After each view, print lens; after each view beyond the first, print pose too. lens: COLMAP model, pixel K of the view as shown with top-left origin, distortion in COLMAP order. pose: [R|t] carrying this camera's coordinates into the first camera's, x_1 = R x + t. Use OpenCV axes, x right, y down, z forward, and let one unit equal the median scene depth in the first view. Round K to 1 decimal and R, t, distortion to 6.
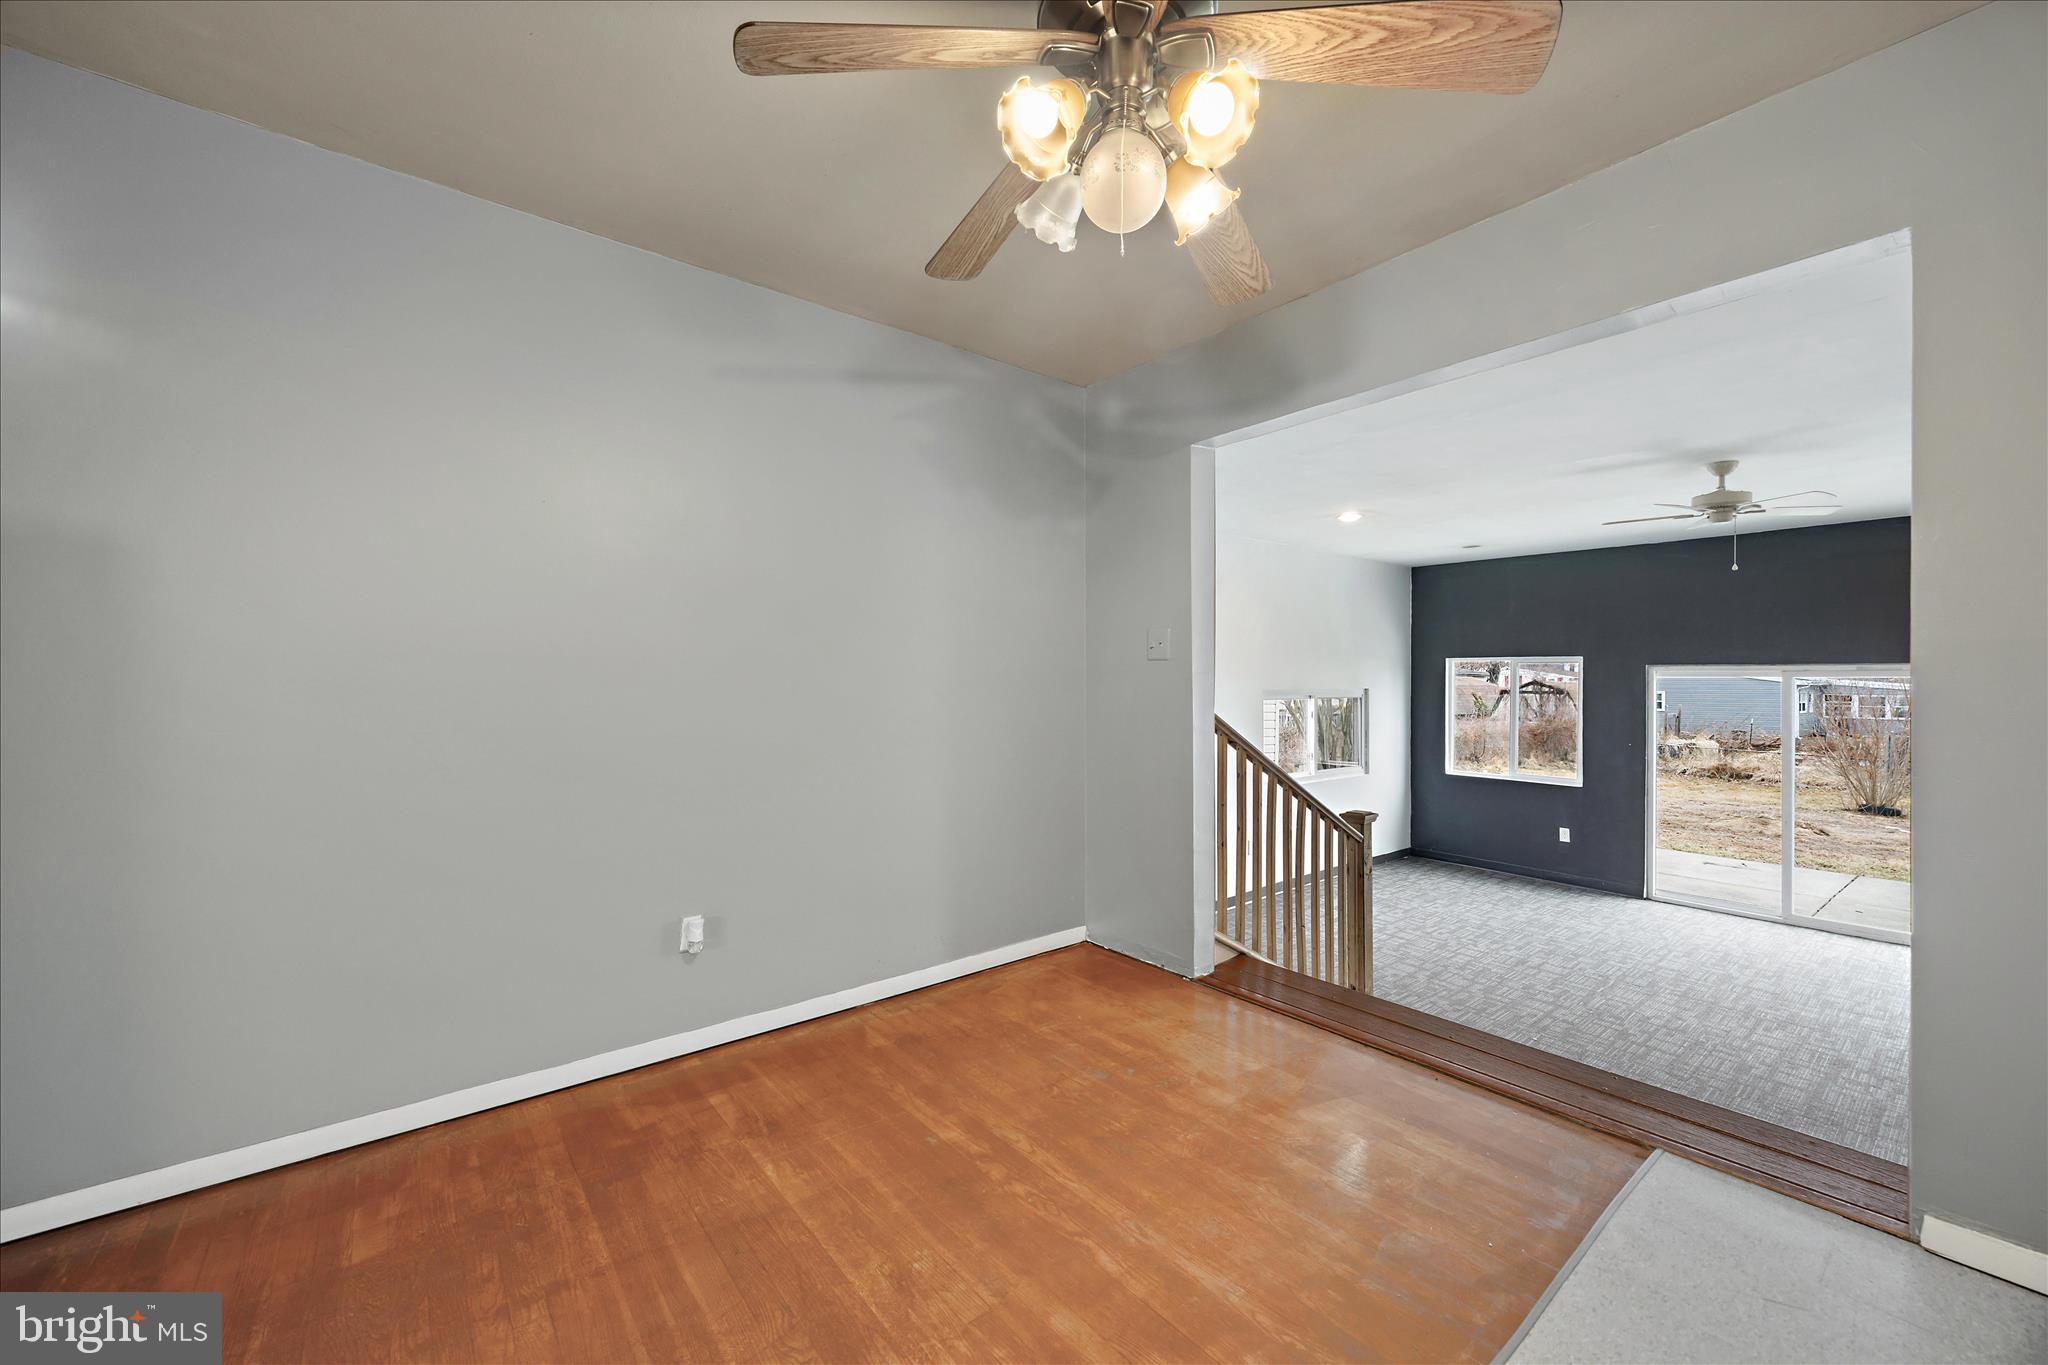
lens RADIAL K [[789.1, 0, 1024.0], [0, 789.1, 682.5], [0, 0, 1]] dist [0.001434, -0.000050]
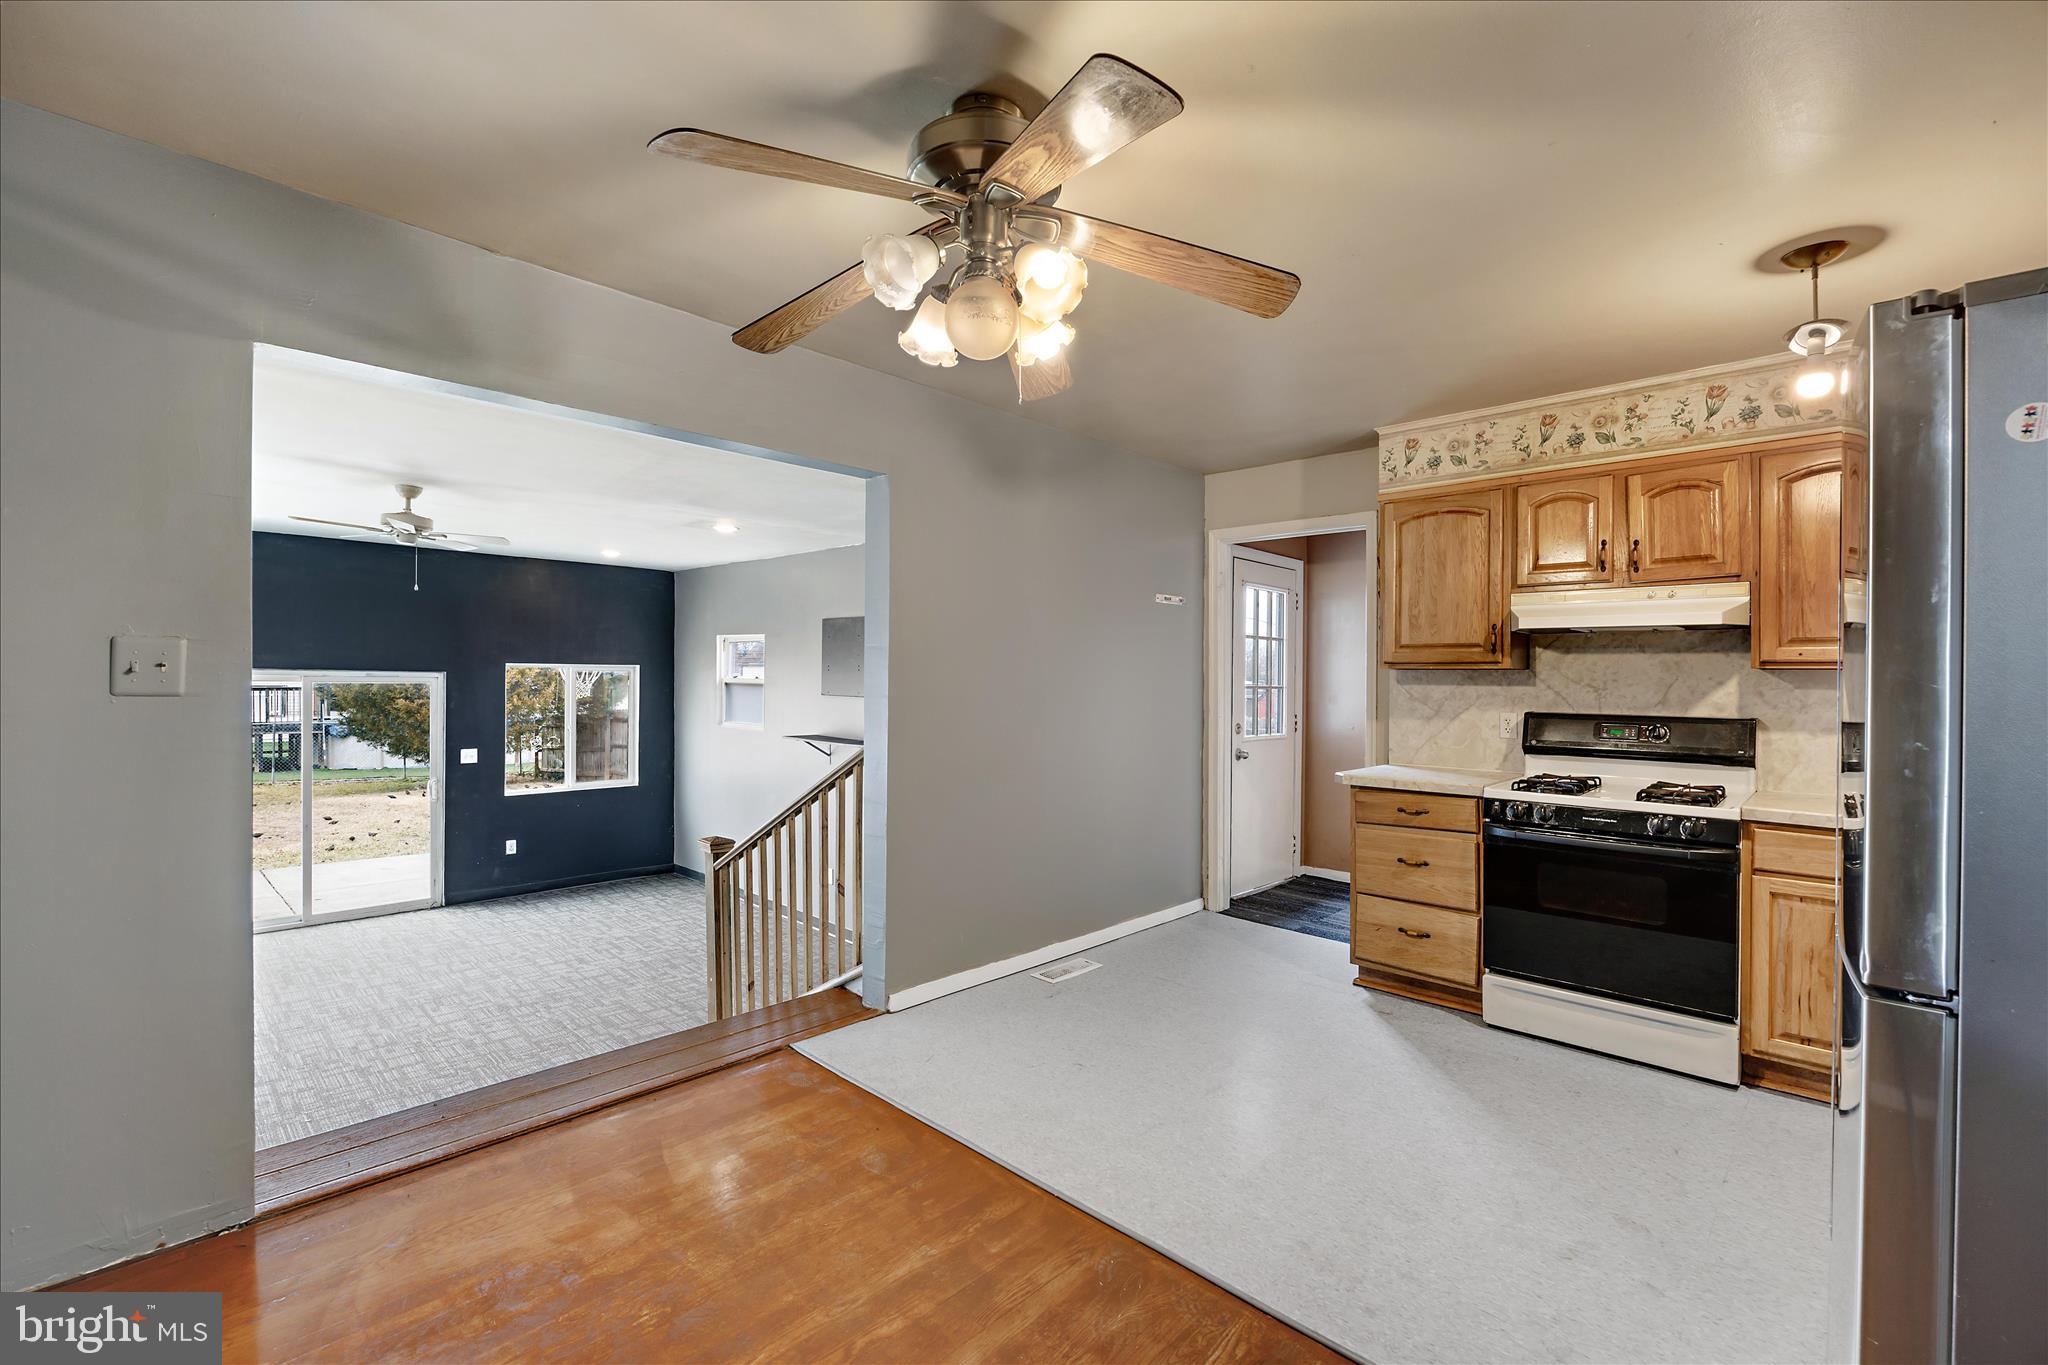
lens RADIAL K [[871.8, 0, 1013.2], [0, 871.8, 682.3], [0, 0, 1]] dist [-0.011685, 0.000241]
pose [[-0.111612, -0.006176, 0.993733, -0.505120], [-0.012063, 0.999915, 0.004860, -0.050140], [-0.993679, -0.011445, -0.111677, 0.488917]]
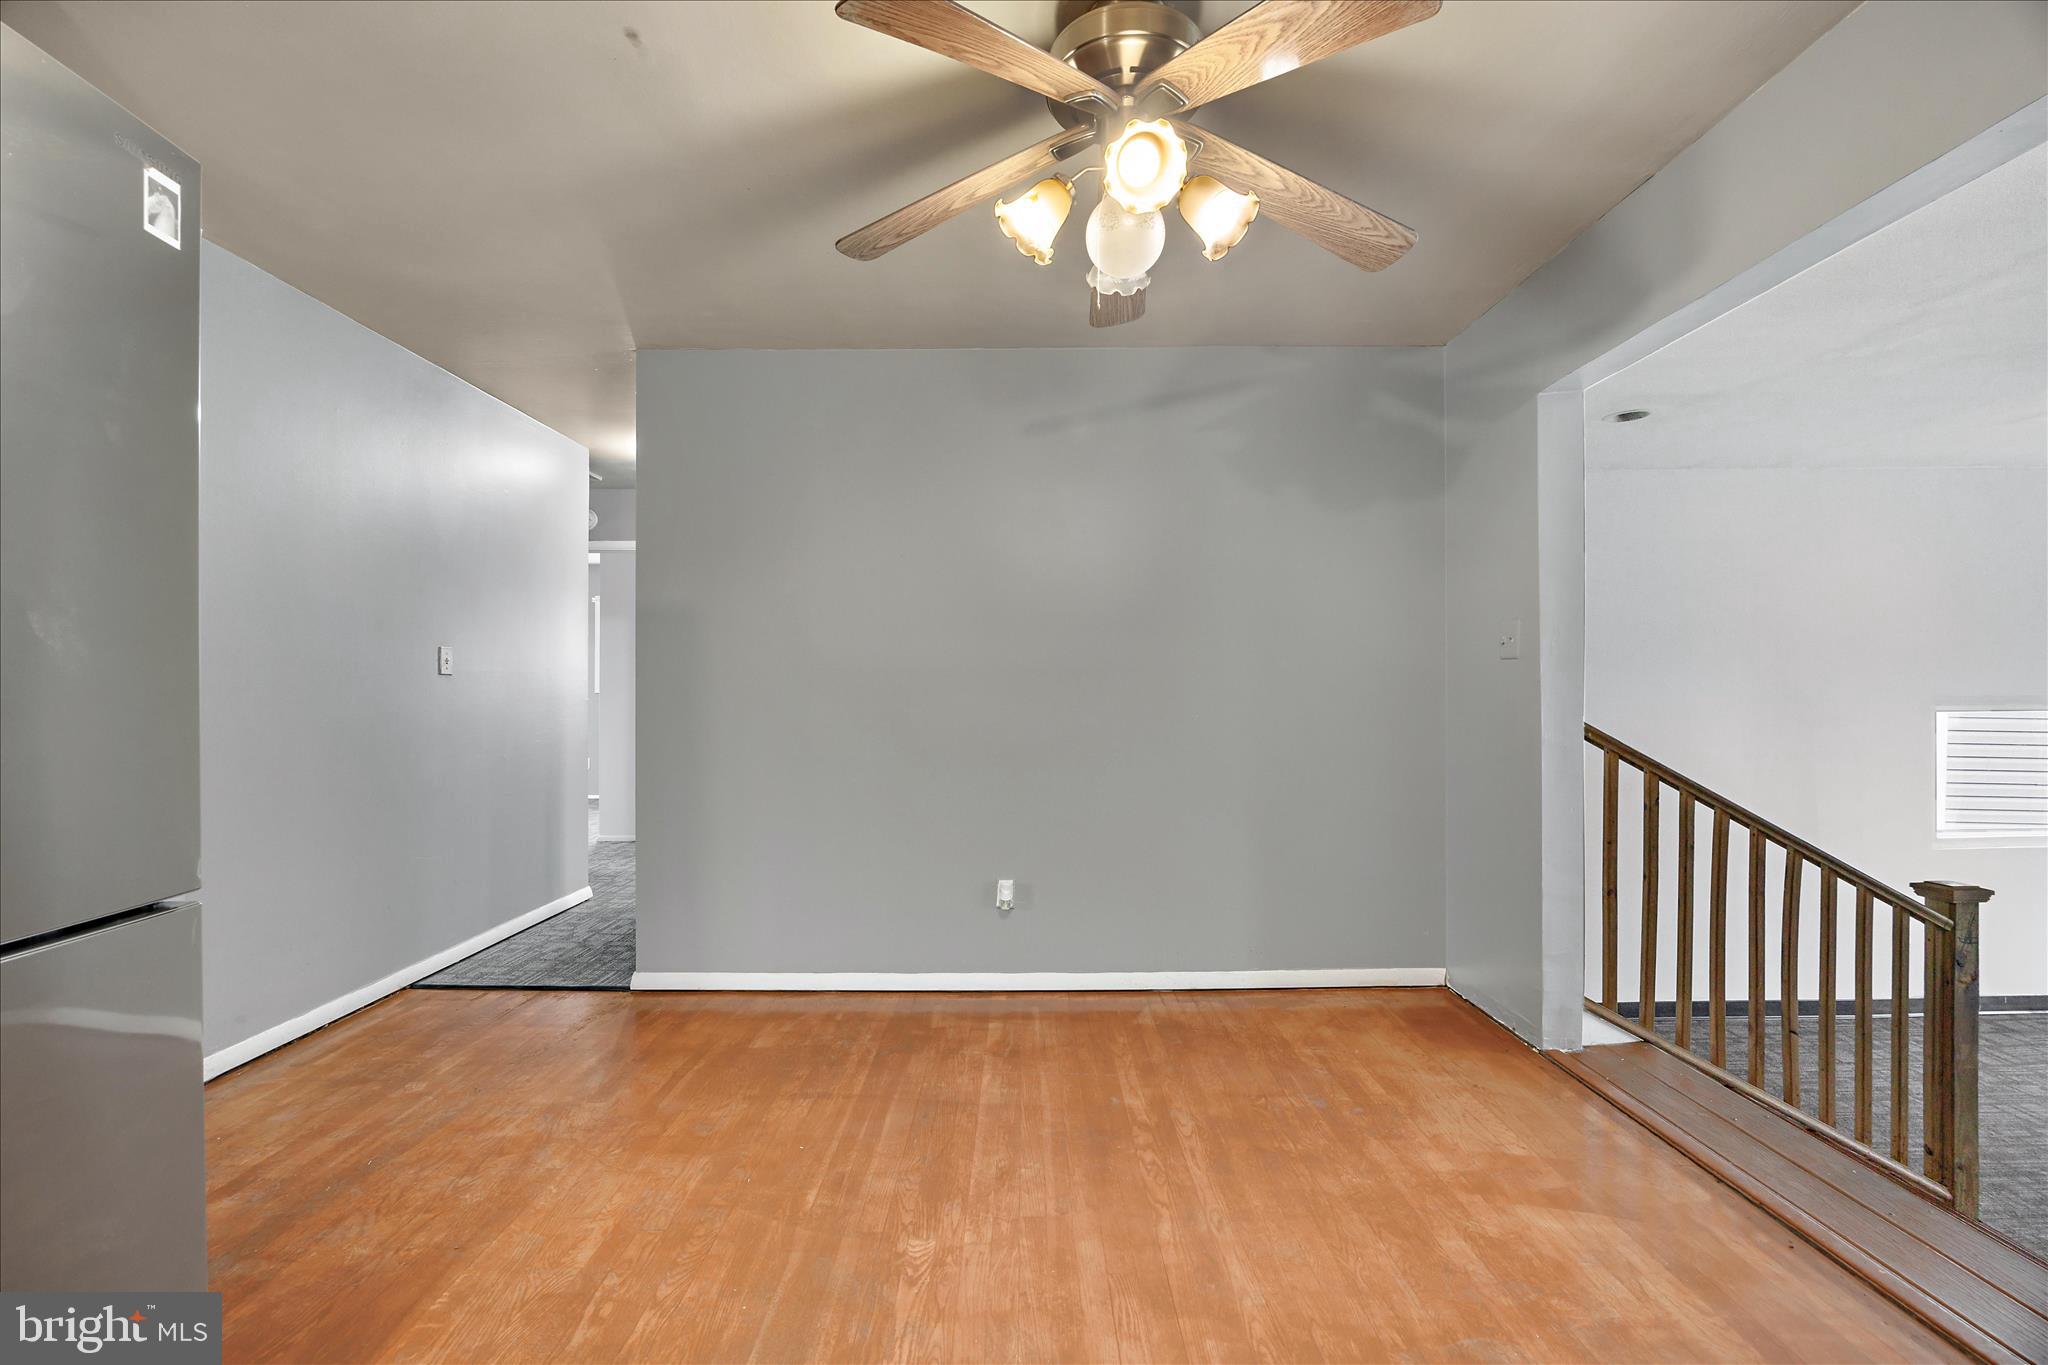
lens RADIAL K [[844.6, 0, 1029.9], [0, 844.6, 684.7], [0, 0, 1]] dist [-0.014196, 0.000011]
pose [[0.783786, -0.007704, -0.620983, 0.336267], [0.005809, 0.999970, -0.005074, 0.000277], [0.621004, 0.000370, 0.783808, -0.001732]]
